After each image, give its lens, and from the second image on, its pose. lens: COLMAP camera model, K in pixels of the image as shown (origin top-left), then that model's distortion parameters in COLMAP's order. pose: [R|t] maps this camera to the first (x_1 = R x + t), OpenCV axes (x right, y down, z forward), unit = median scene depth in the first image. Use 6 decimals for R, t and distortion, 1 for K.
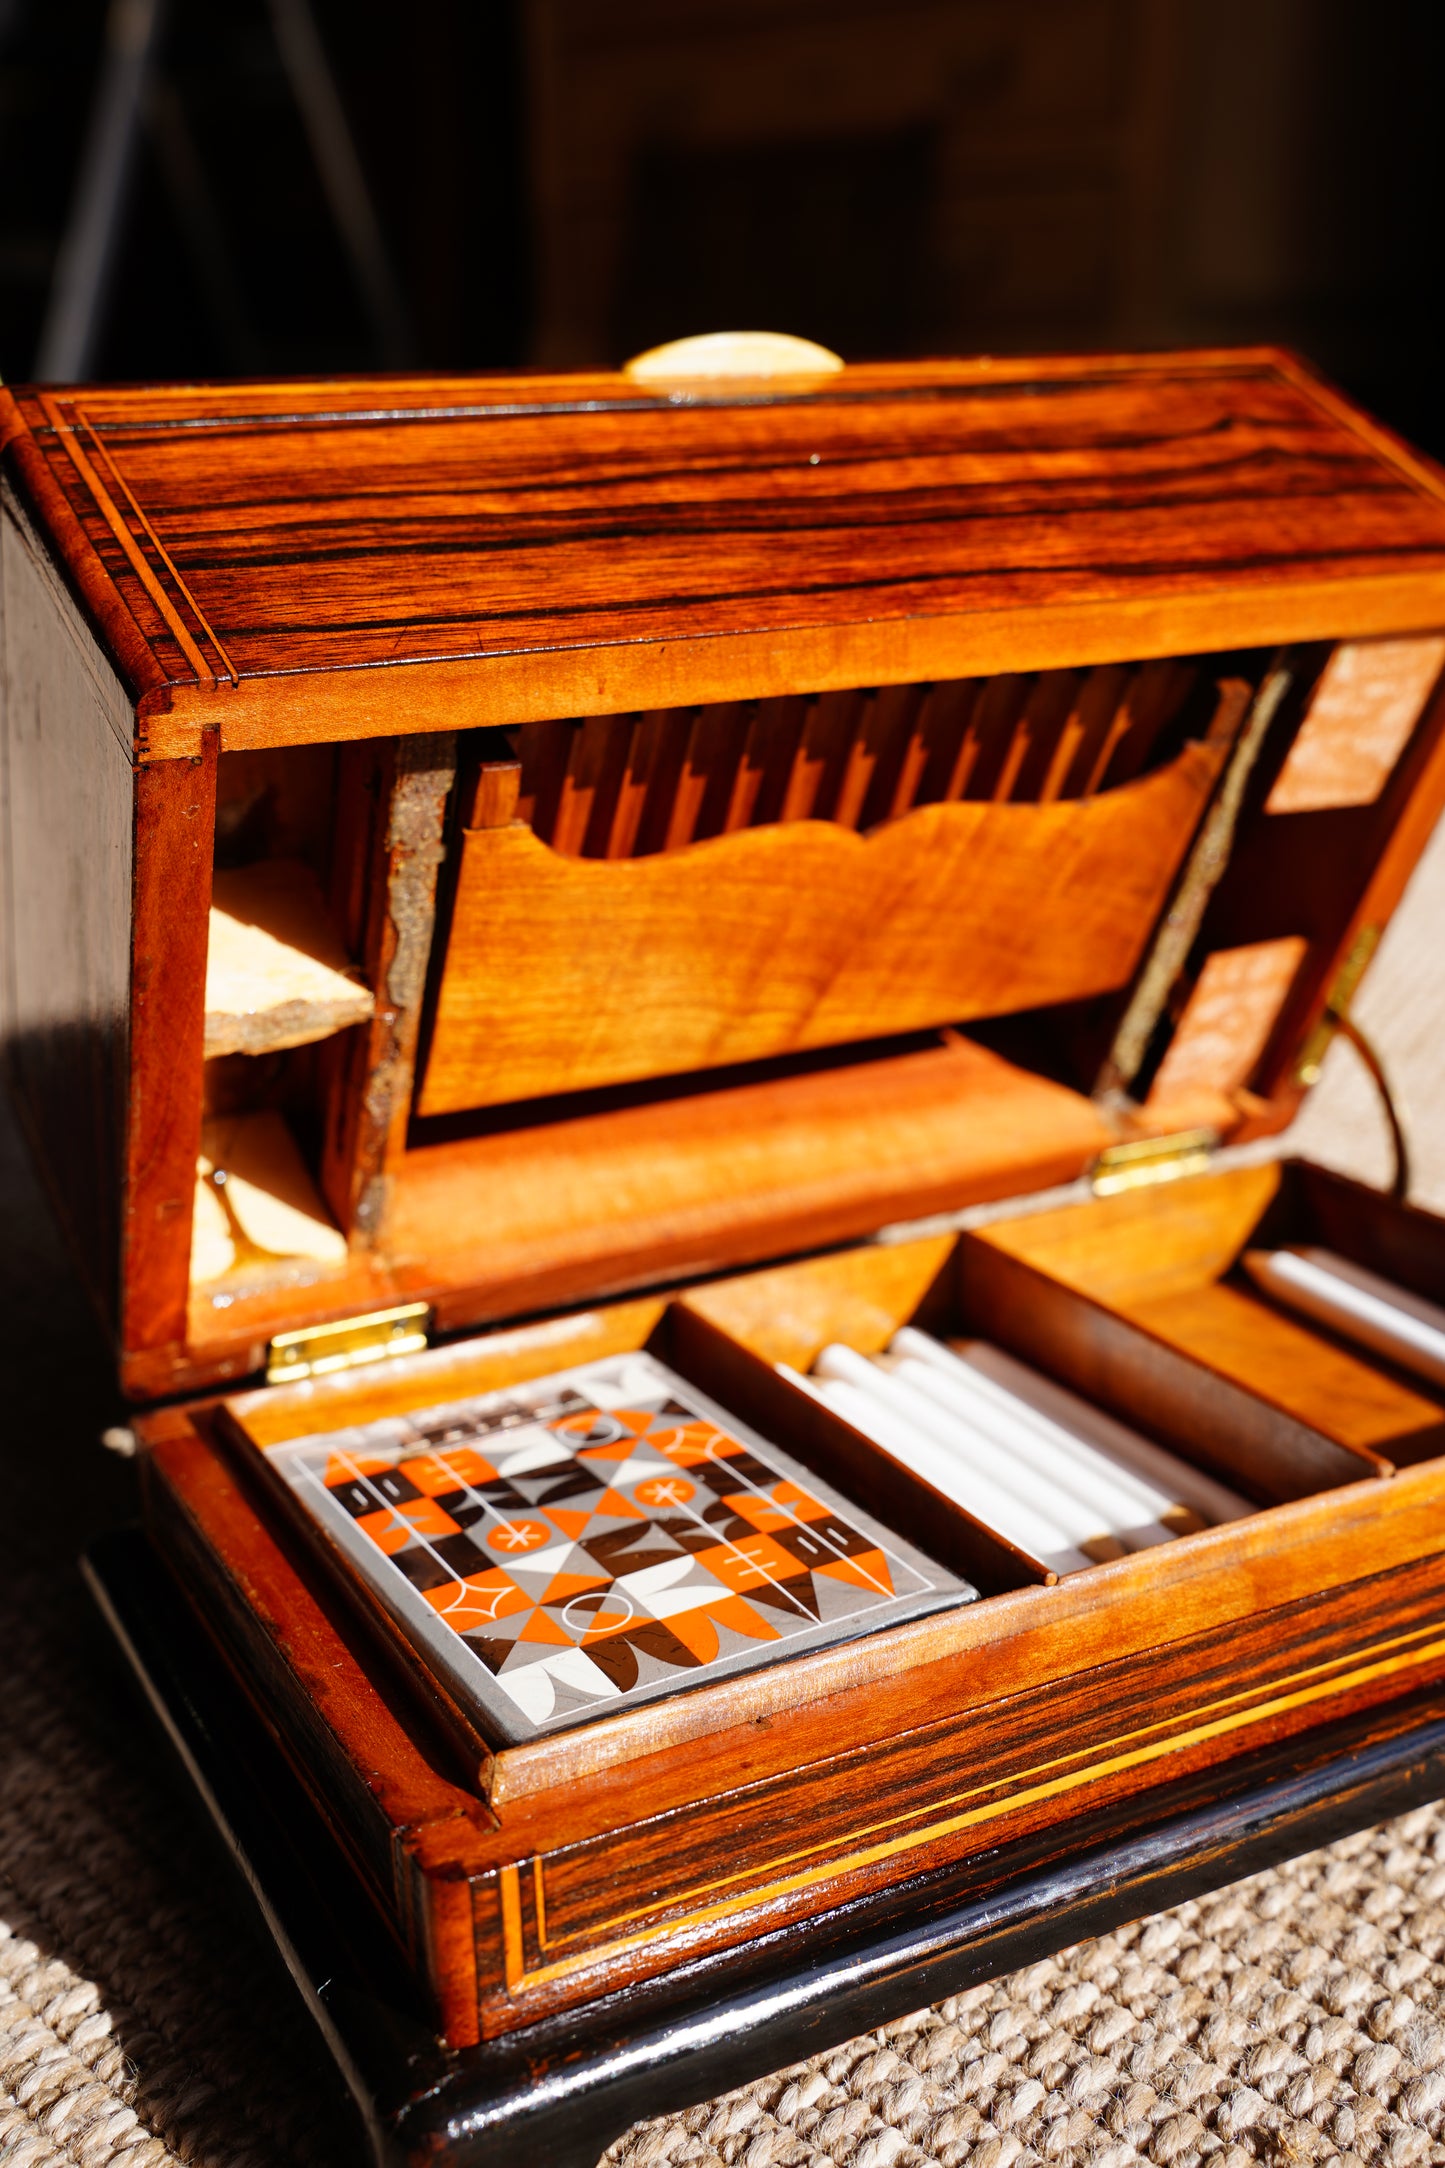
lens RADIAL K [[2273.7, 0, 722.5], [0, 2273.7, 1084.0], [0, 0, 1]] dist [0.046329, 0.076332]
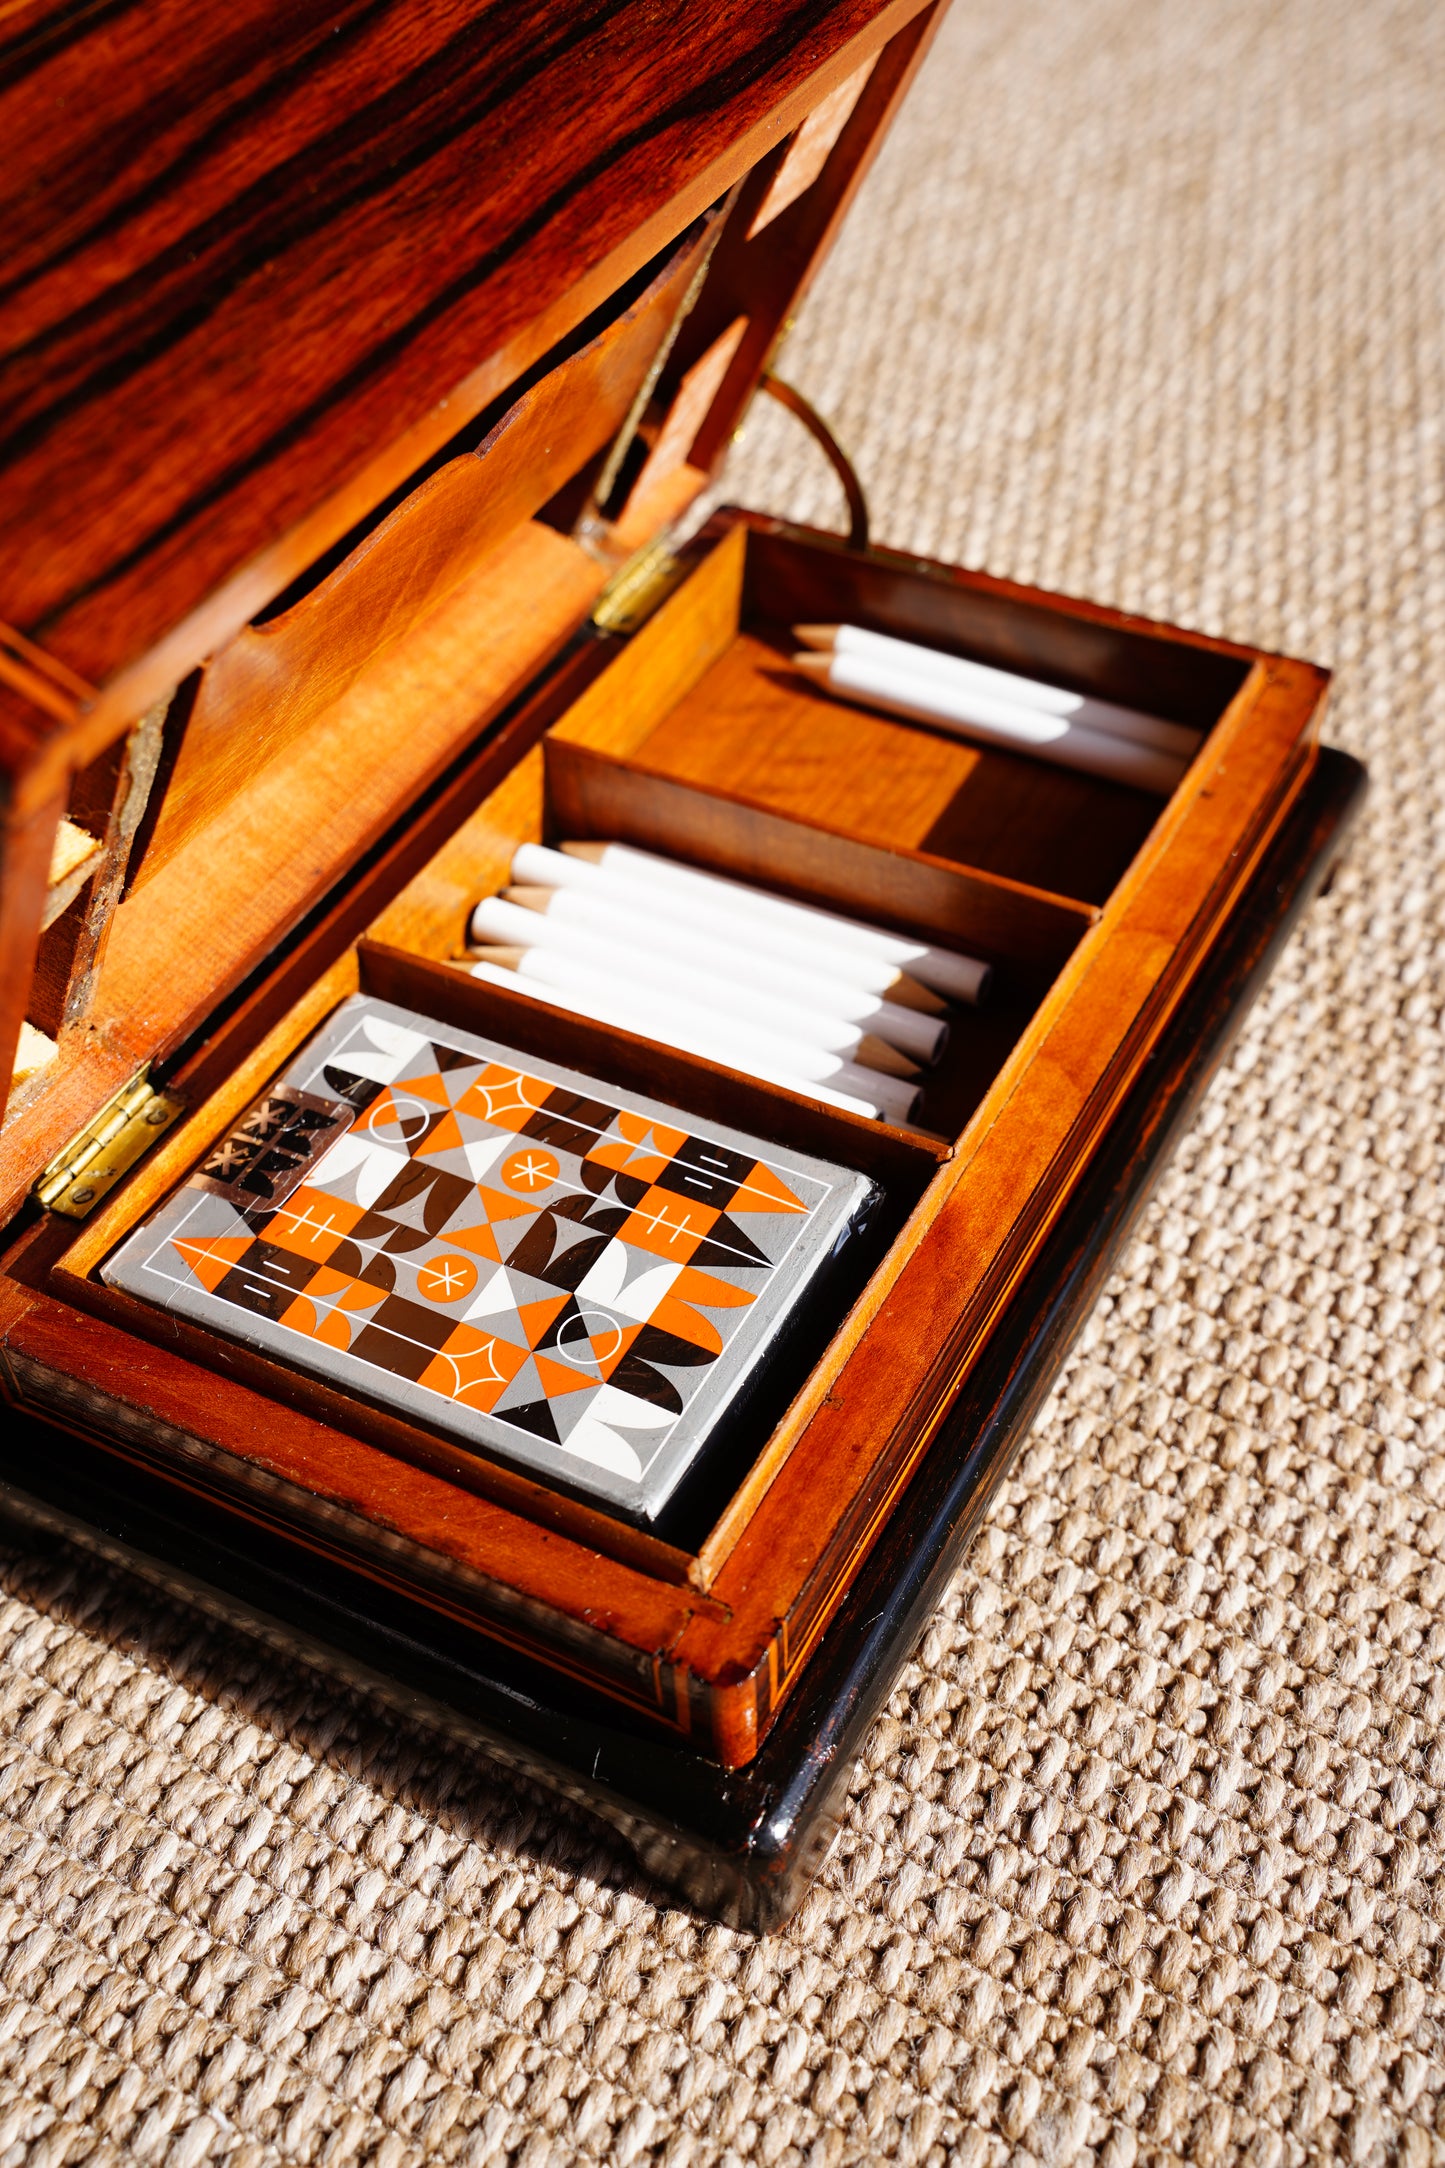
lens RADIAL K [[2276.2, 0, 715.6], [0, 2276.2, 1103.5], [0, 0, 1]] dist [0.046465, 0.052908]
pose [[0.859866, -0.384914, 0.335367, -0.297487], [0.192004, 0.852510, 0.486170, -0.348544], [-0.473038, -0.353649, 0.806950, 0.121637]]
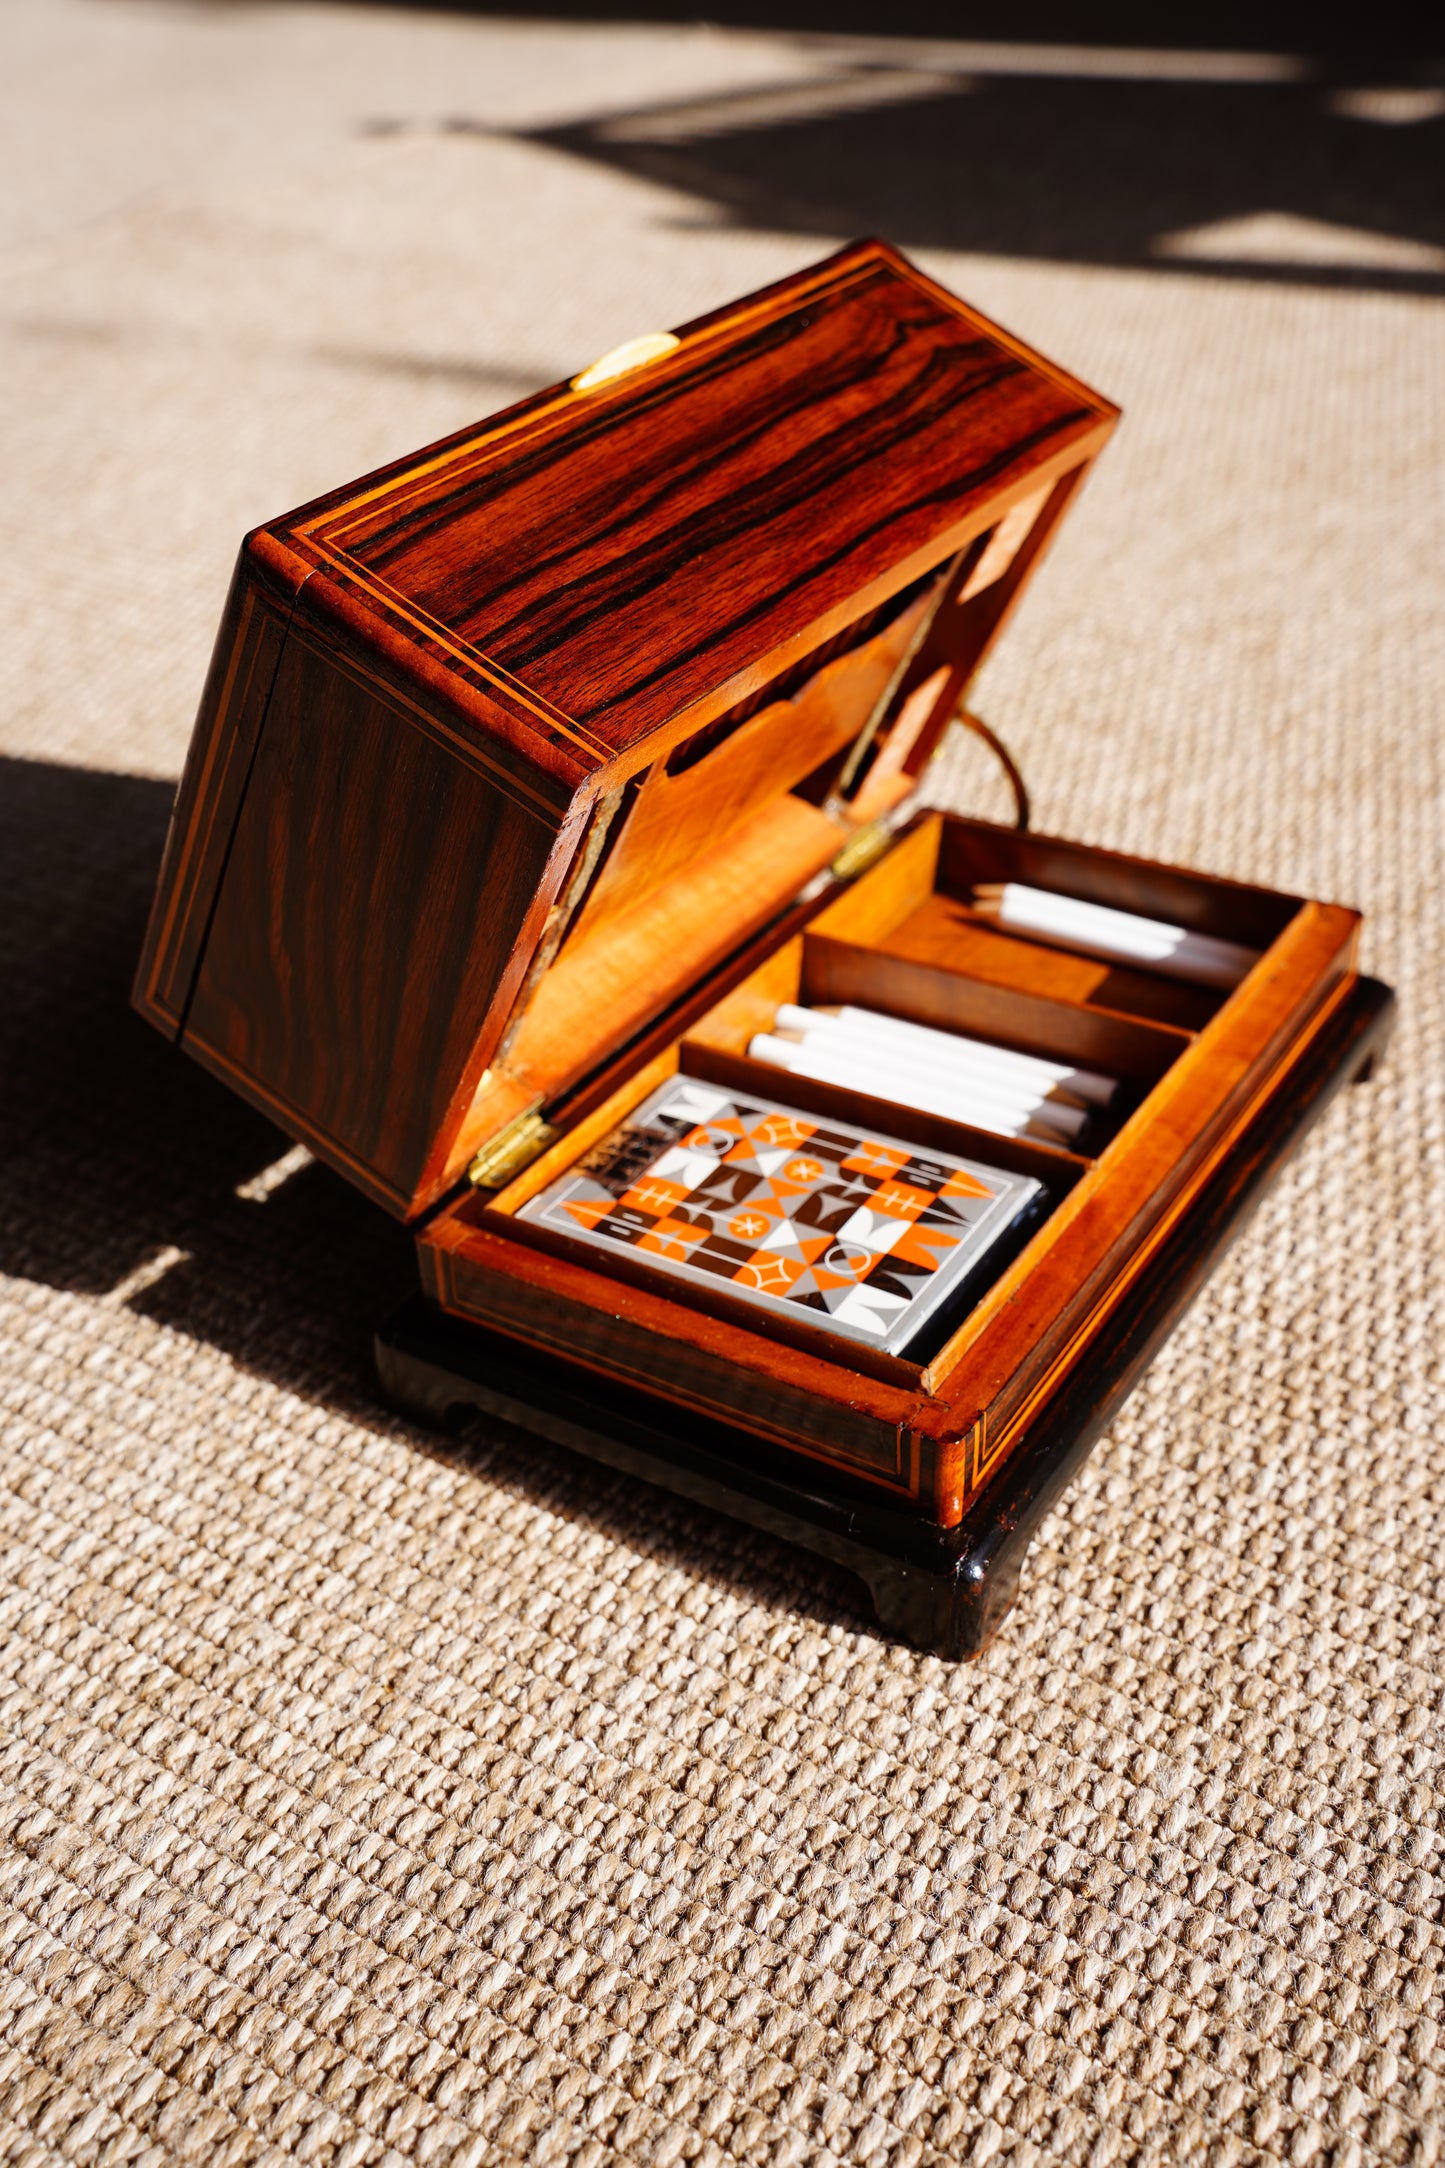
lens RADIAL K [[2240.1, 0, 722.7], [0, 2240.1, 1101.1], [0, 0, 1]] dist [0.032525, 0.121335]
pose [[0.887920, -0.269485, 0.372795, -0.631920], [0.172829, 0.946490, 0.272555, -0.290793], [-0.426296, -0.177578, 0.886982, -0.310819]]
